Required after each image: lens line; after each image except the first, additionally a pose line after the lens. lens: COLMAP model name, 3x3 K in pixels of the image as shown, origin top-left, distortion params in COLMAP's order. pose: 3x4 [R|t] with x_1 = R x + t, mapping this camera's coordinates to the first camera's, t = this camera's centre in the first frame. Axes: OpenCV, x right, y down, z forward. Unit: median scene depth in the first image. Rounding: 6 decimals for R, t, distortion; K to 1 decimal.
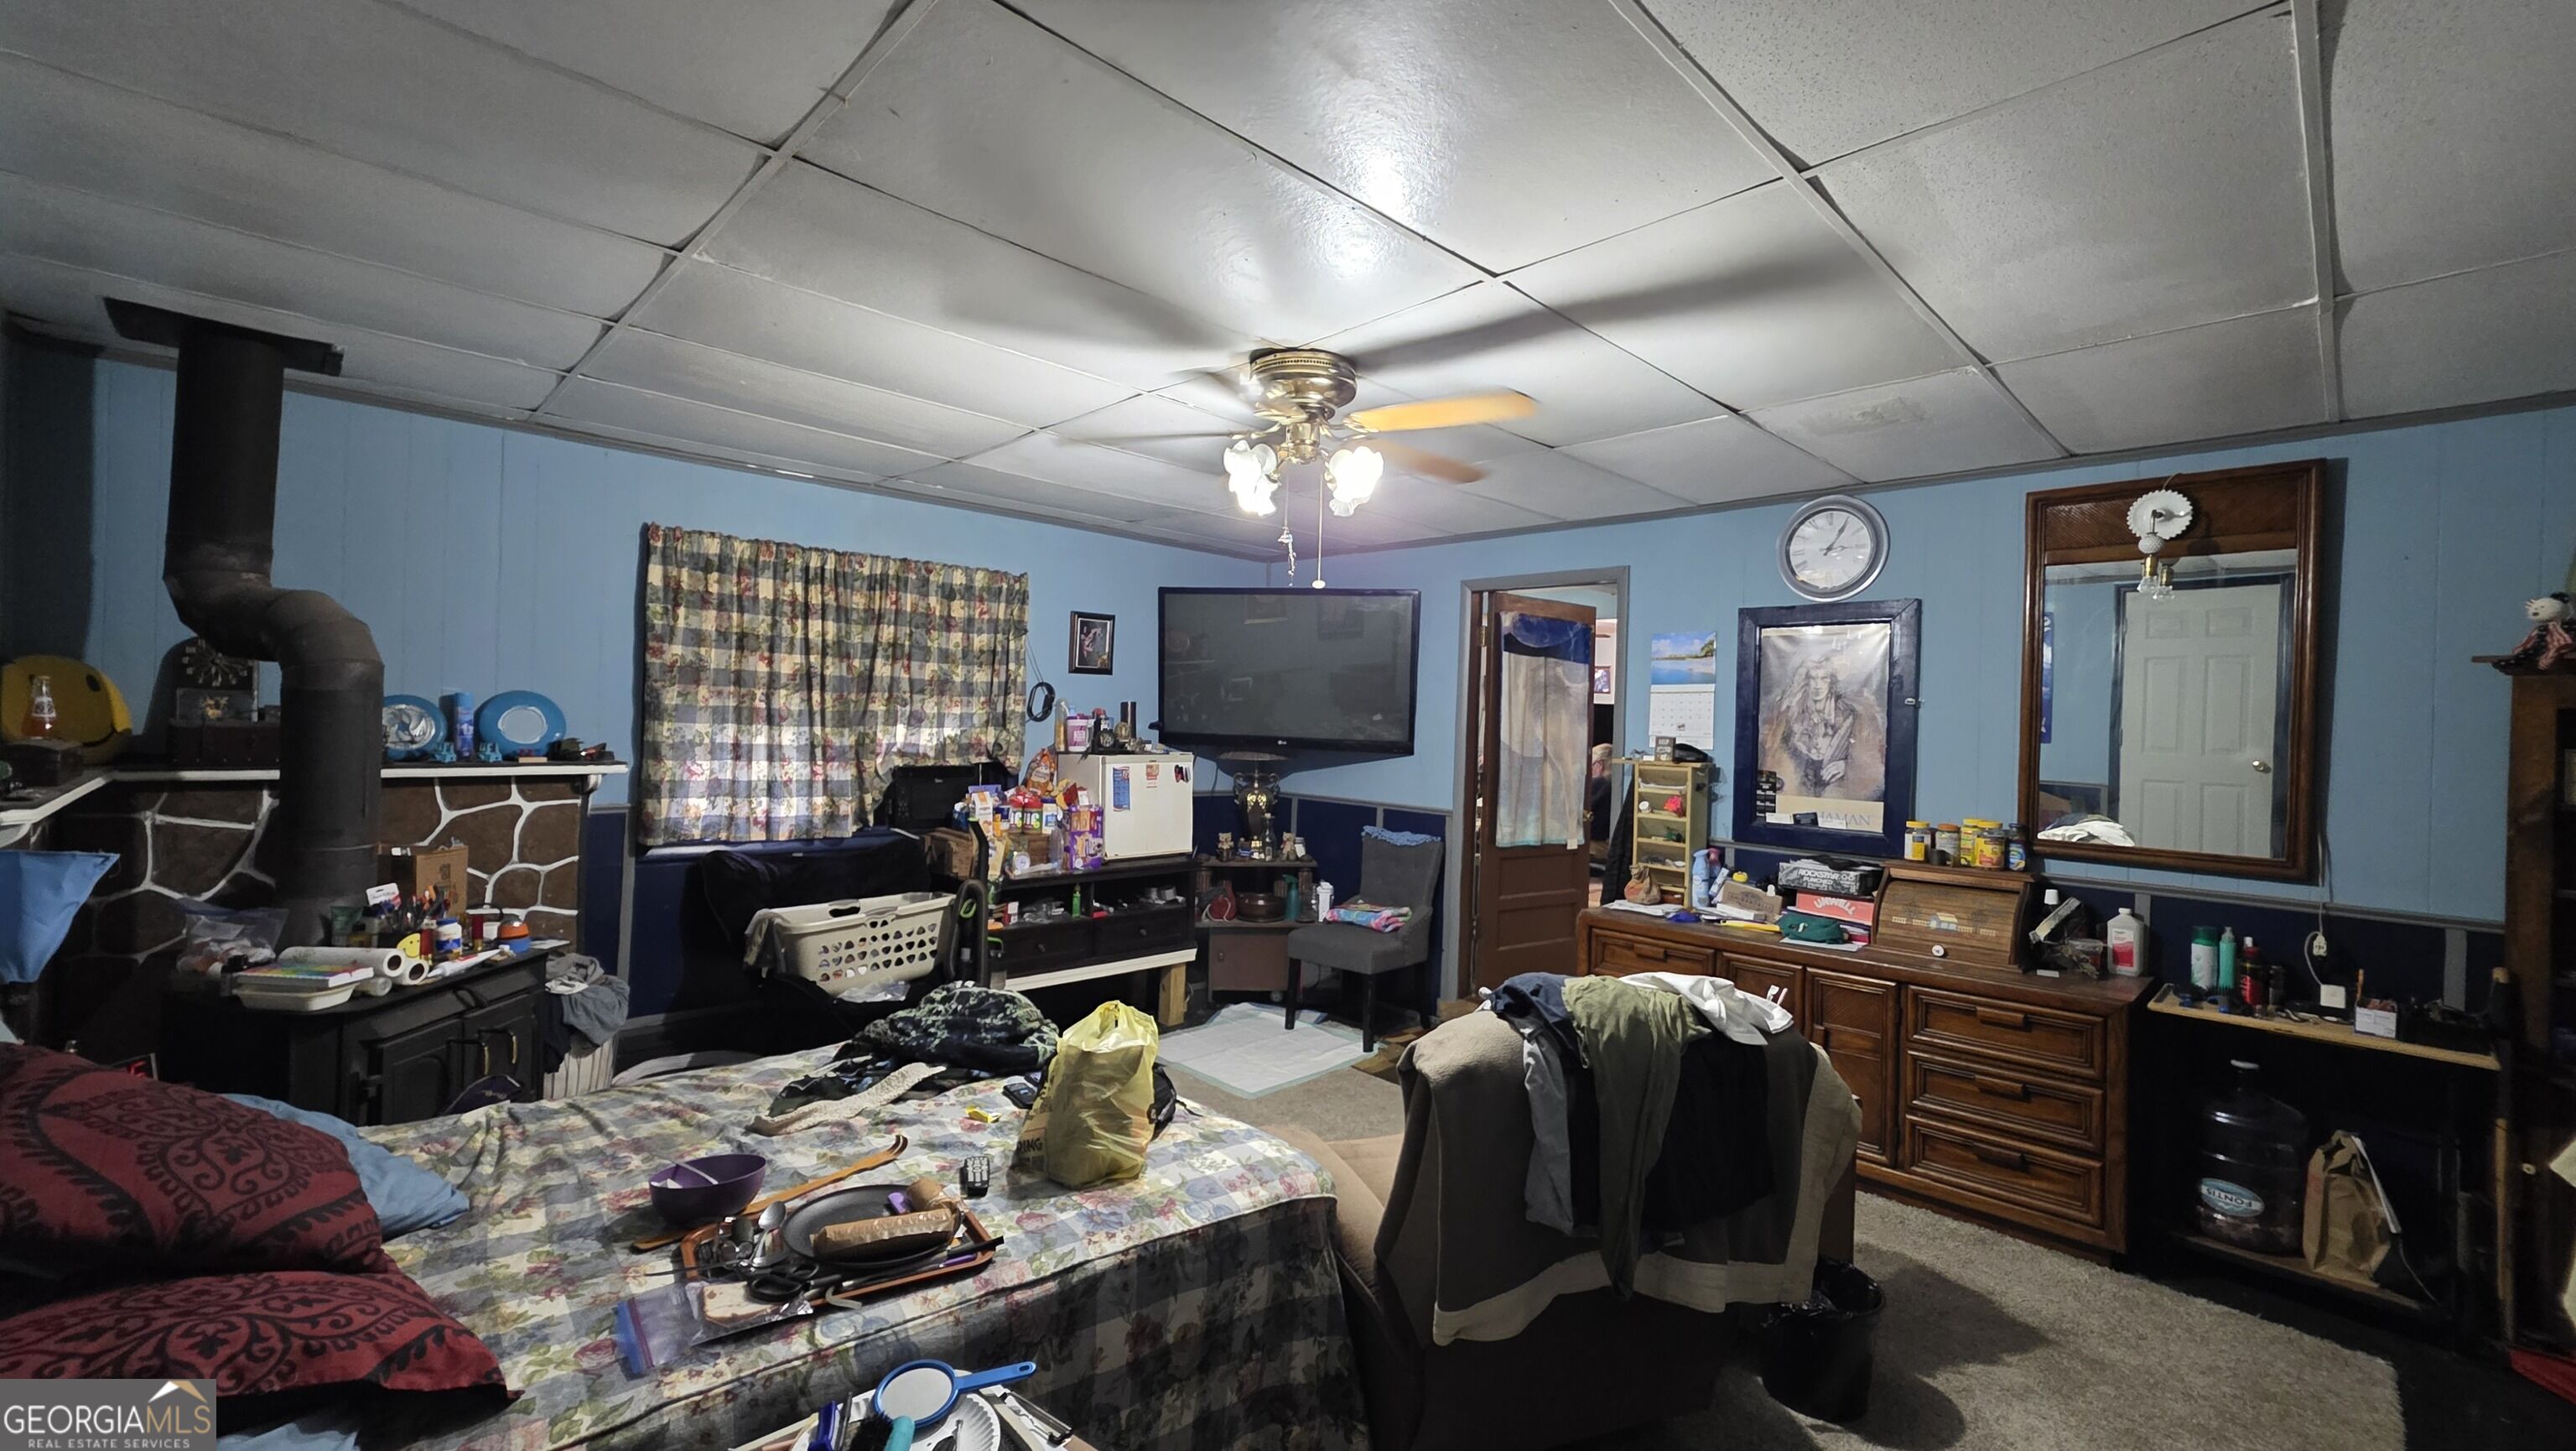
lens RADIAL K [[1047.7, 0, 1292.8], [0, 1047.7, 730.3], [0, 0, 1]] dist [-0.000921, -0.000277]
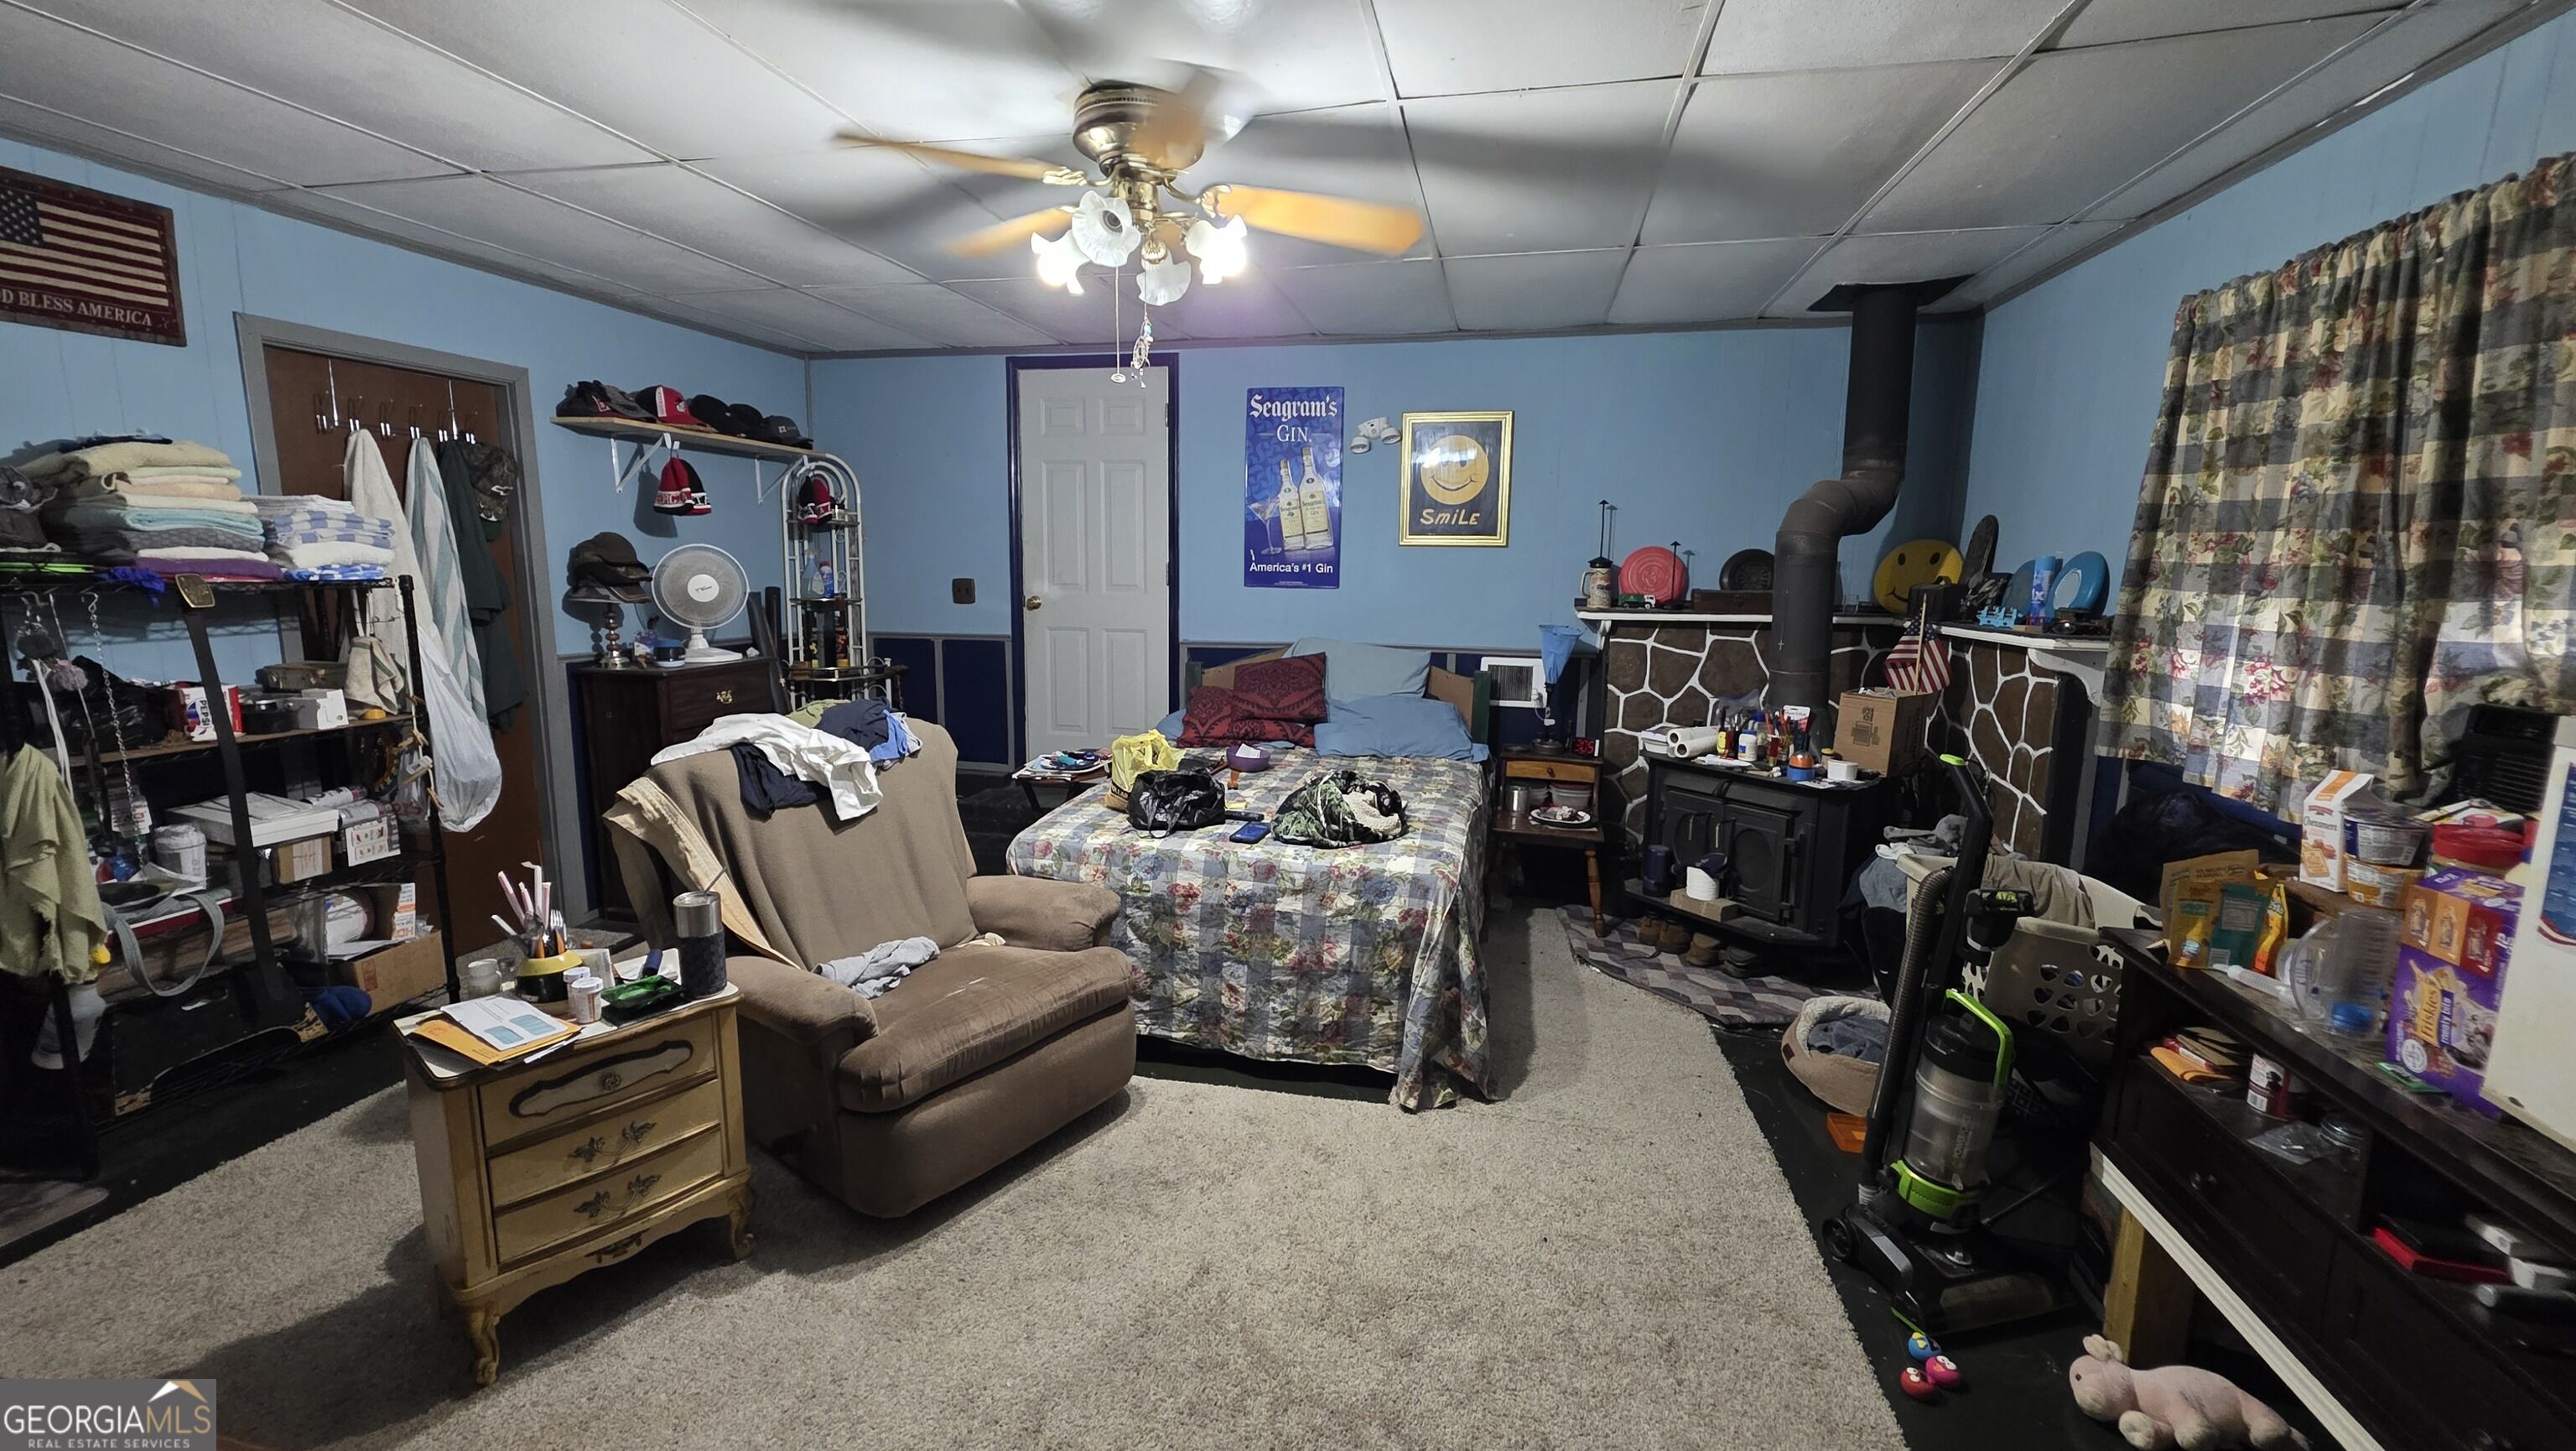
lens RADIAL K [[1047.7, 0, 1285.8], [0, 1047.7, 719.9], [0, 0, 1]] dist [-0.000921, -0.000277]
pose [[-0.831636, 0.059290, -0.552148, 0.256667], [-0.018687, 0.990733, 0.134533, -0.004530], [0.555007, 0.122200, -0.822821, 1.179095]]
